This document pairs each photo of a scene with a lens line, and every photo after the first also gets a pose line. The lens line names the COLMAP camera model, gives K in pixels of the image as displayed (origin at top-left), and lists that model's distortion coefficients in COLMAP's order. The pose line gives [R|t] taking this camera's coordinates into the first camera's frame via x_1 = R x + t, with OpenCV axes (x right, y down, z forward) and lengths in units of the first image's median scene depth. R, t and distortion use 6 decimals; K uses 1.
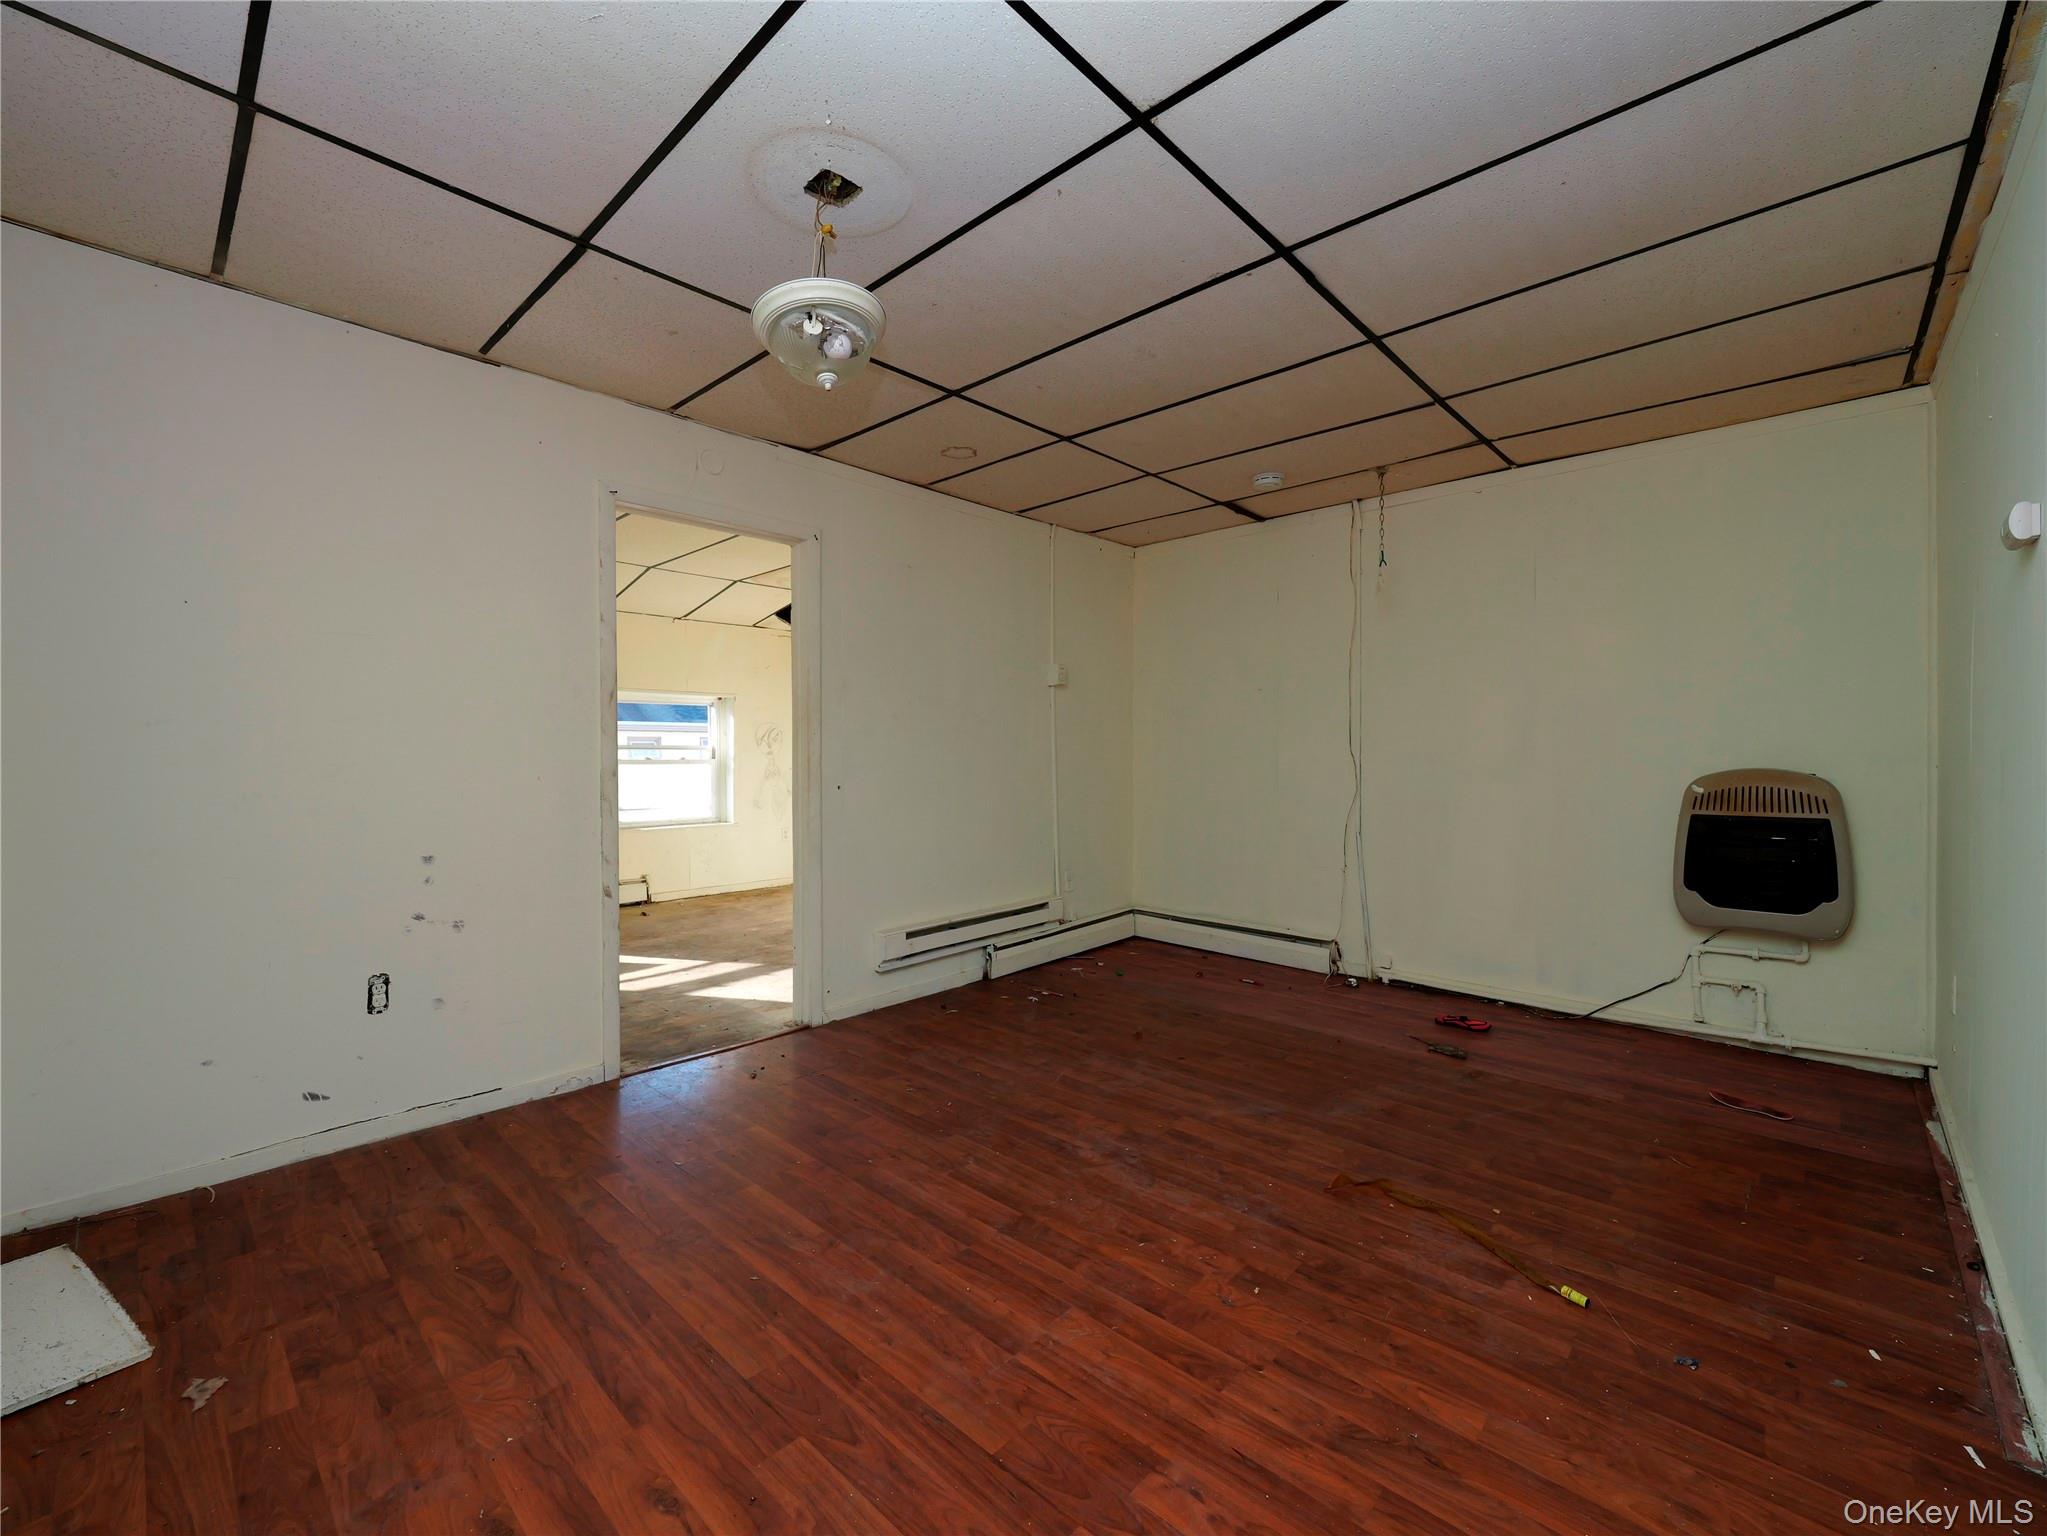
lens RADIAL K [[852.7, 0, 1024.8], [0, 852.7, 768.7], [0, 0, 1]] dist [-0.003298, -0.000417]
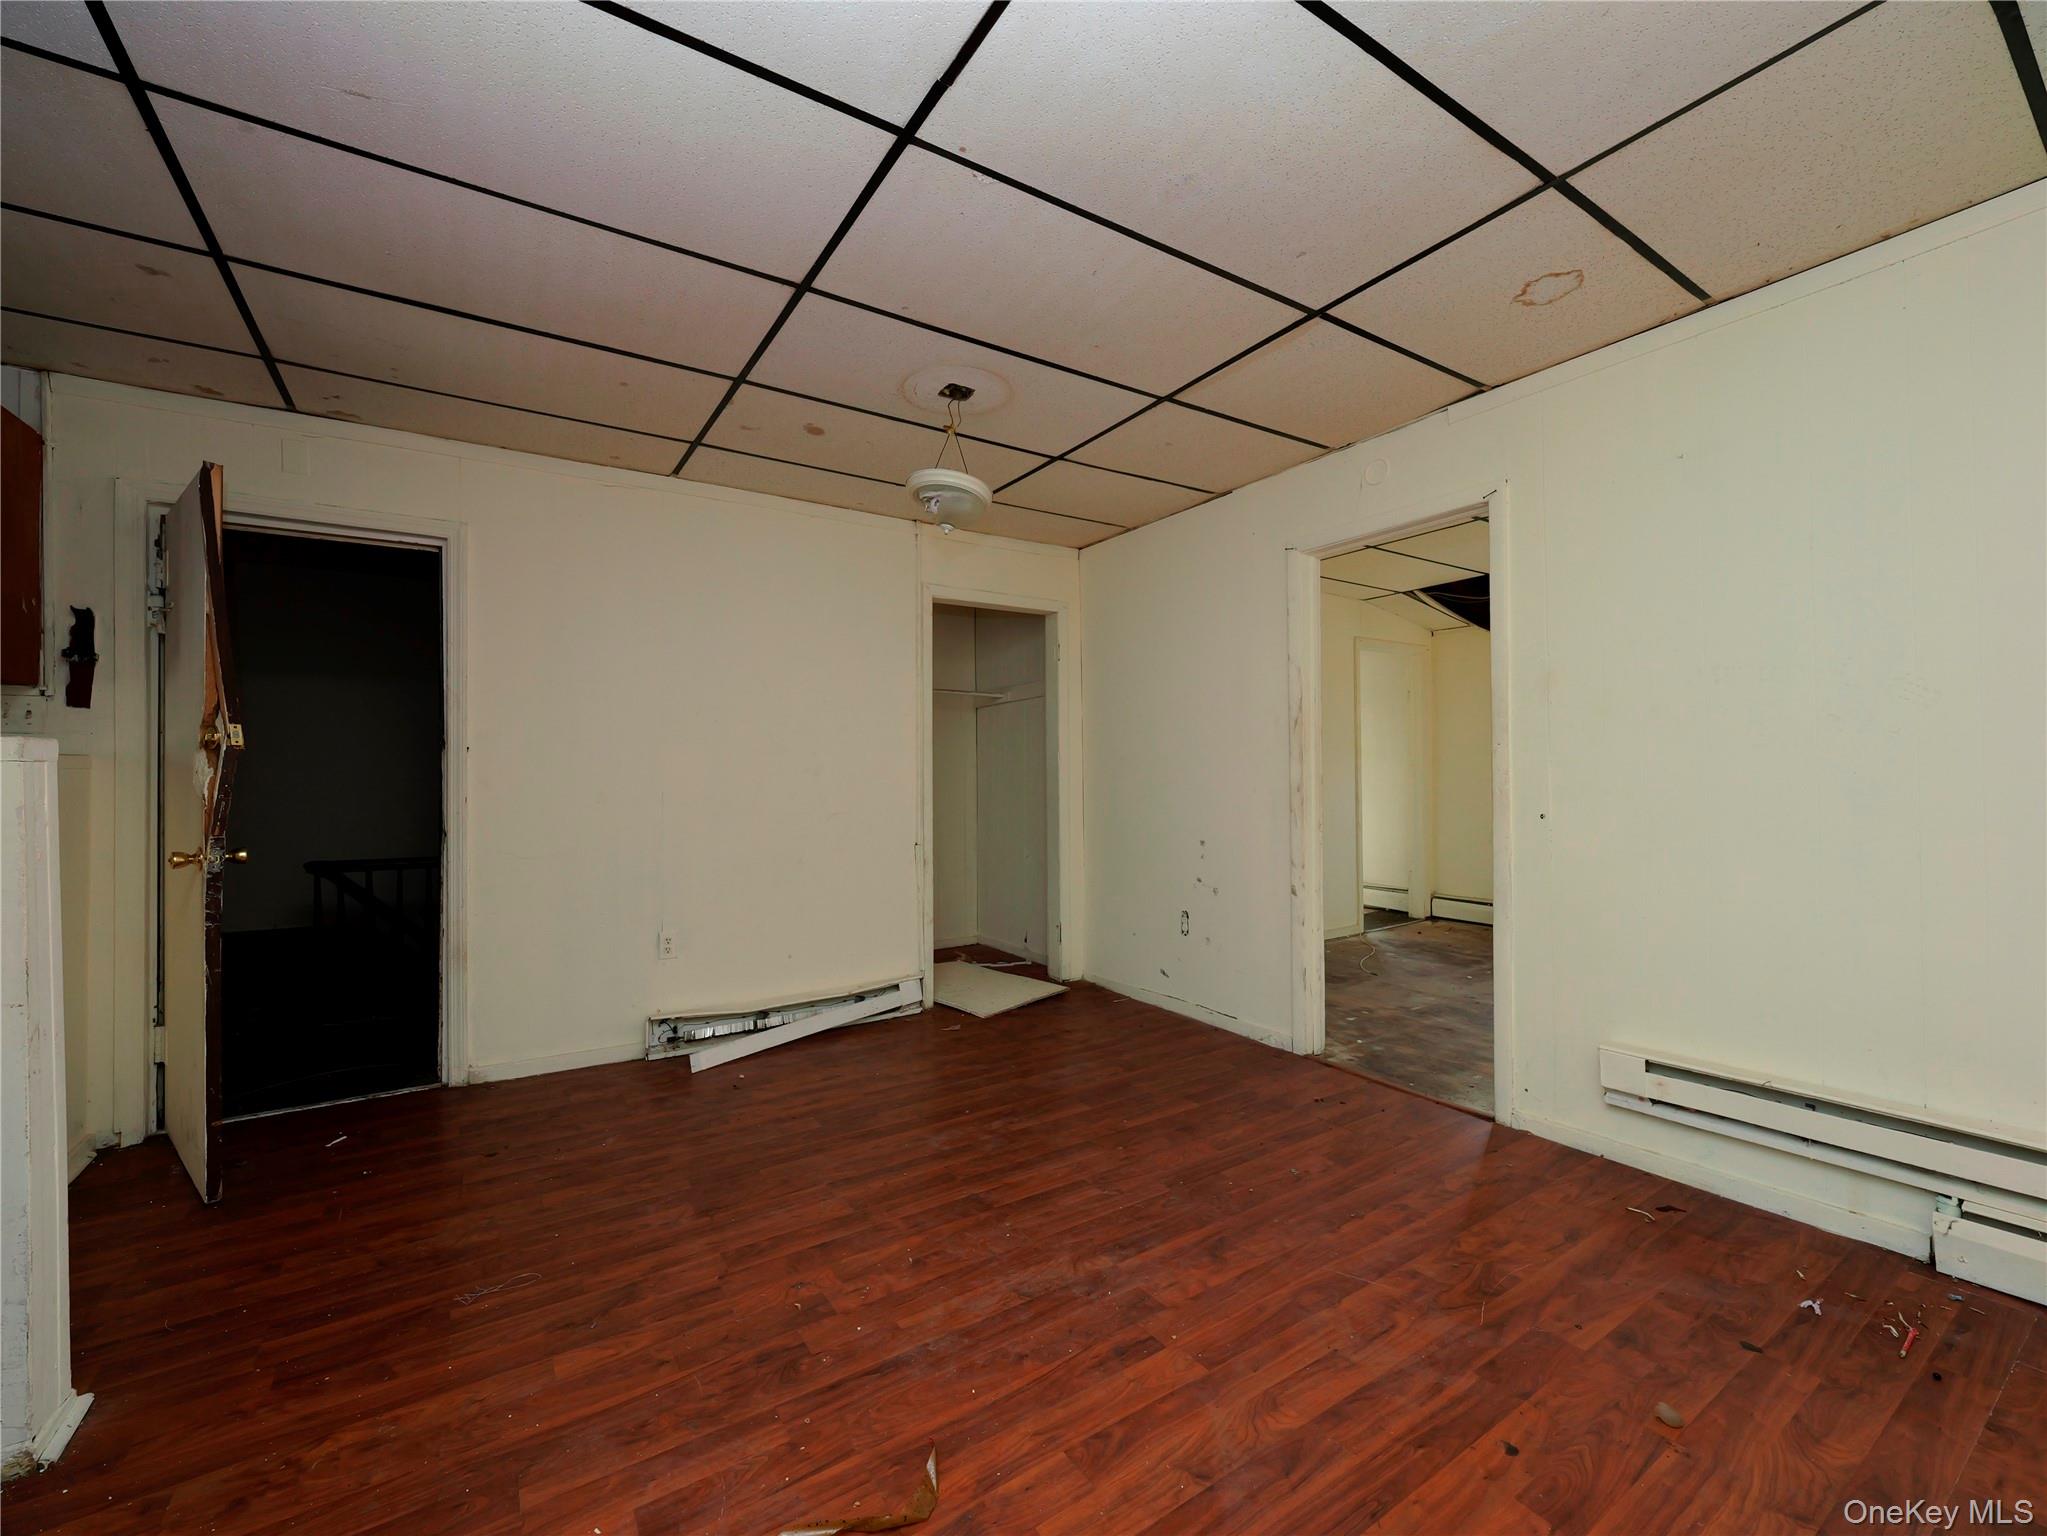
lens RADIAL K [[852.7, 0, 1025.4], [0, 852.7, 767.6], [0, 0, 1]] dist [-0.003298, -0.000417]
pose [[-0.241613, -0.005438, -0.970357, 0.843580], [-0.007718, 0.999963, -0.003682, -0.019474], [0.970342, 0.006600, -0.241646, 1.061144]]
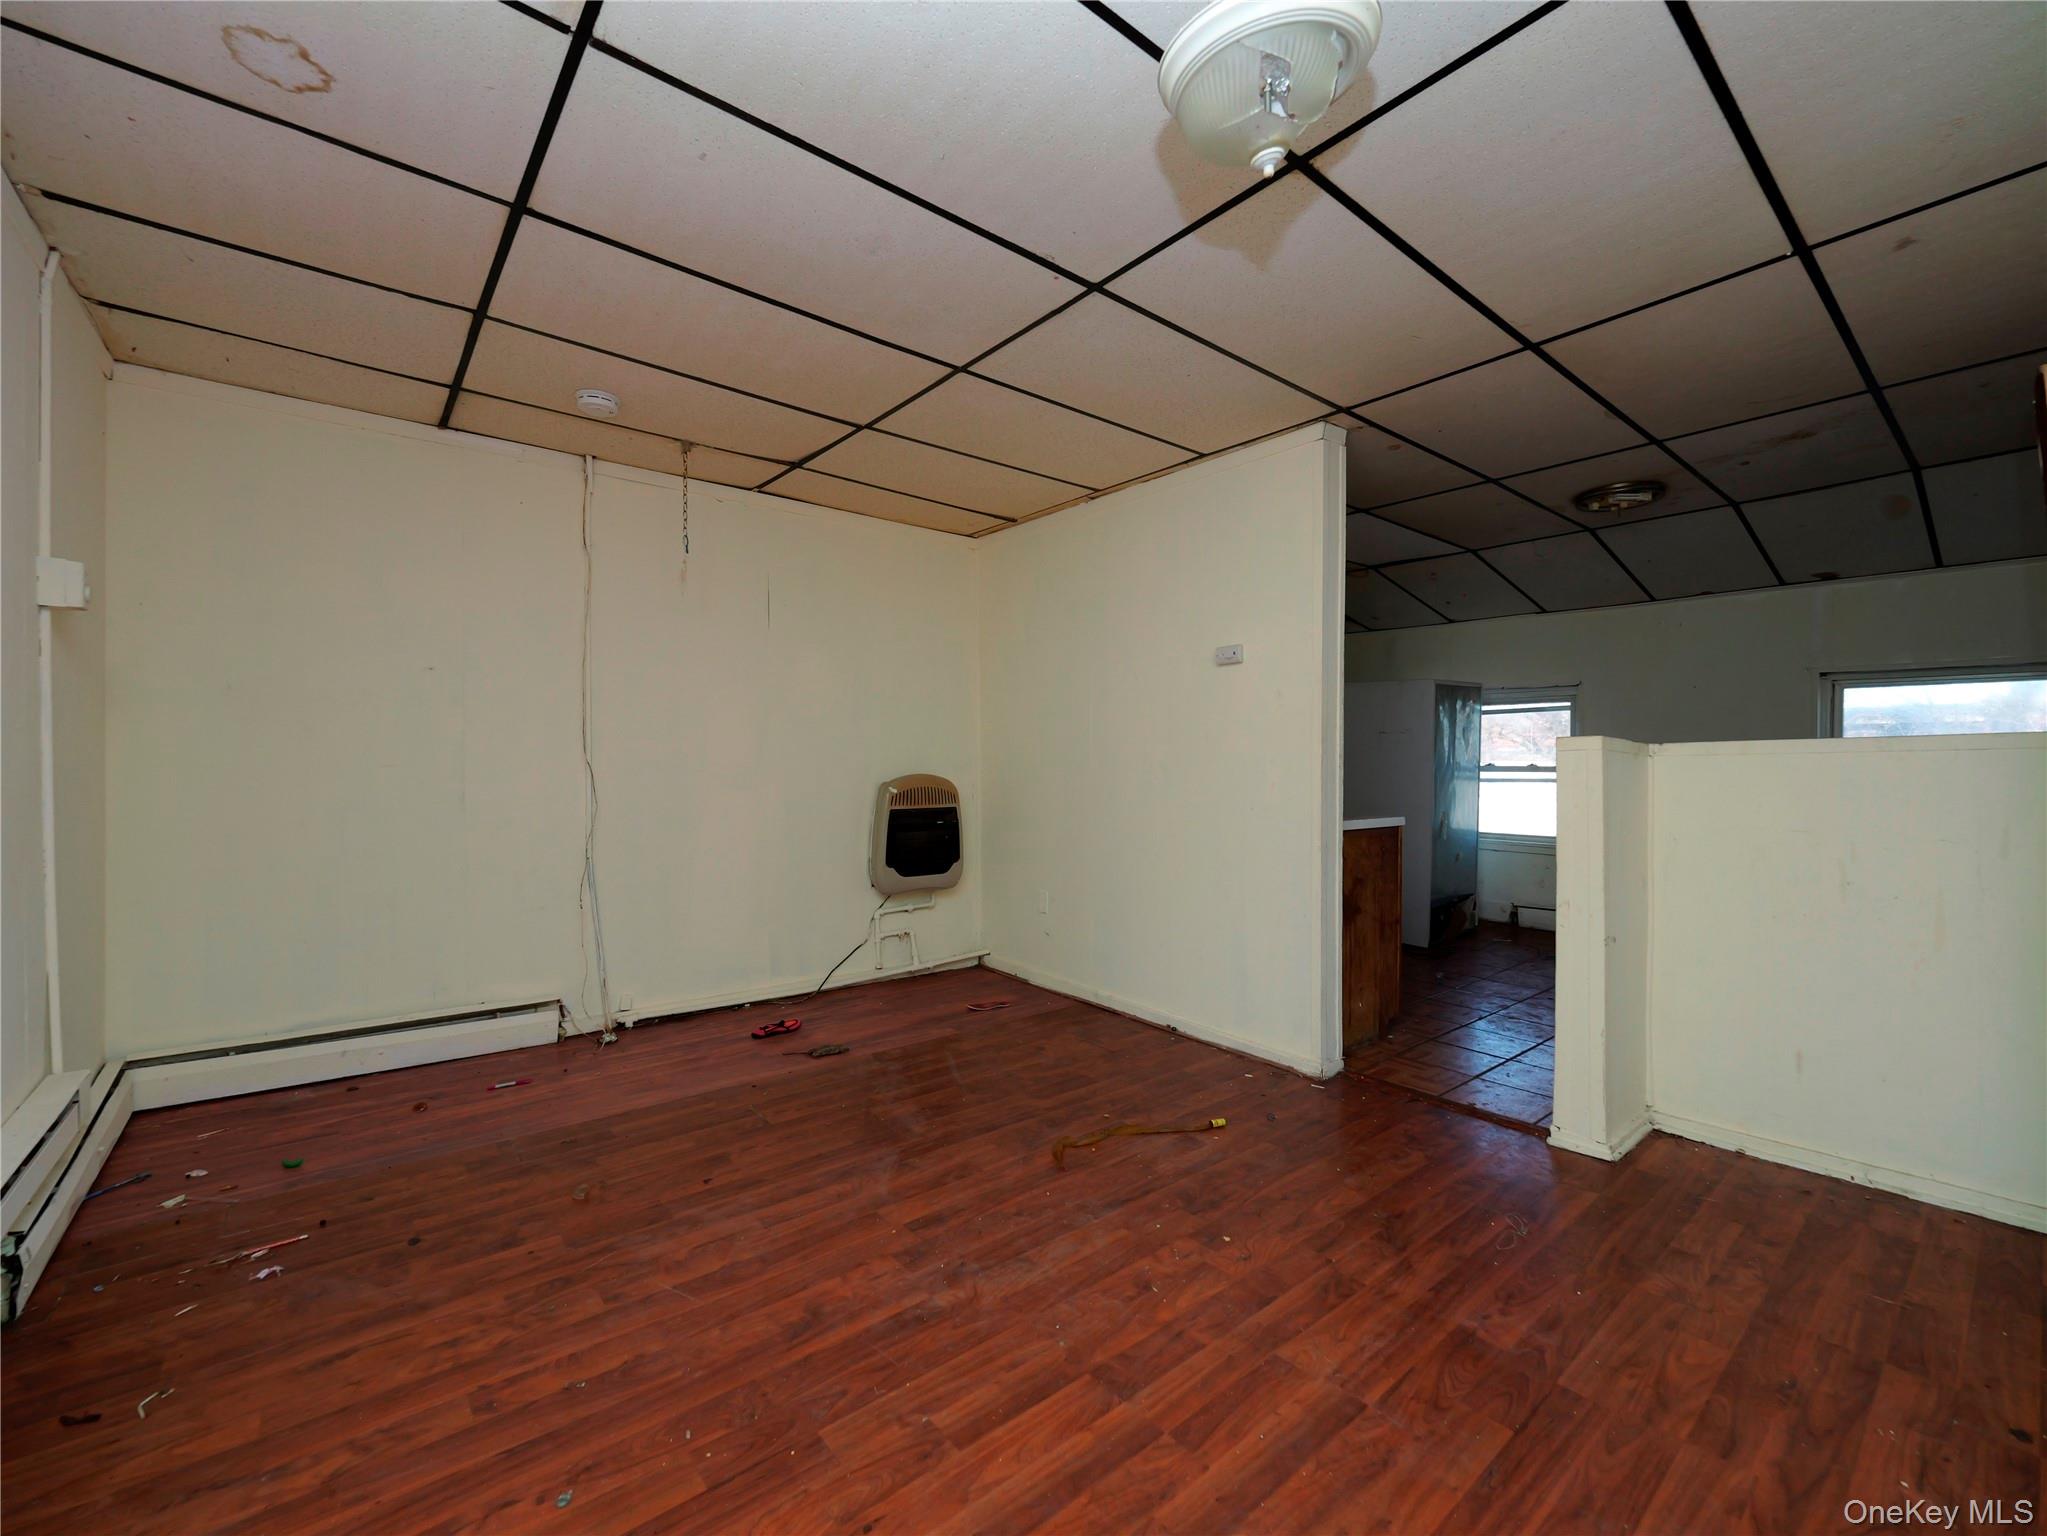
lens RADIAL K [[852.7, 0, 1030.7], [0, 852.7, 767.2], [0, 0, 1]] dist [-0.003298, -0.000417]
pose [[0.129310, -0.001576, 0.991603, -0.618414], [0.015023, 0.999887, -0.000370, -0.010022], [-0.991490, 0.014945, 0.129319, 0.776665]]
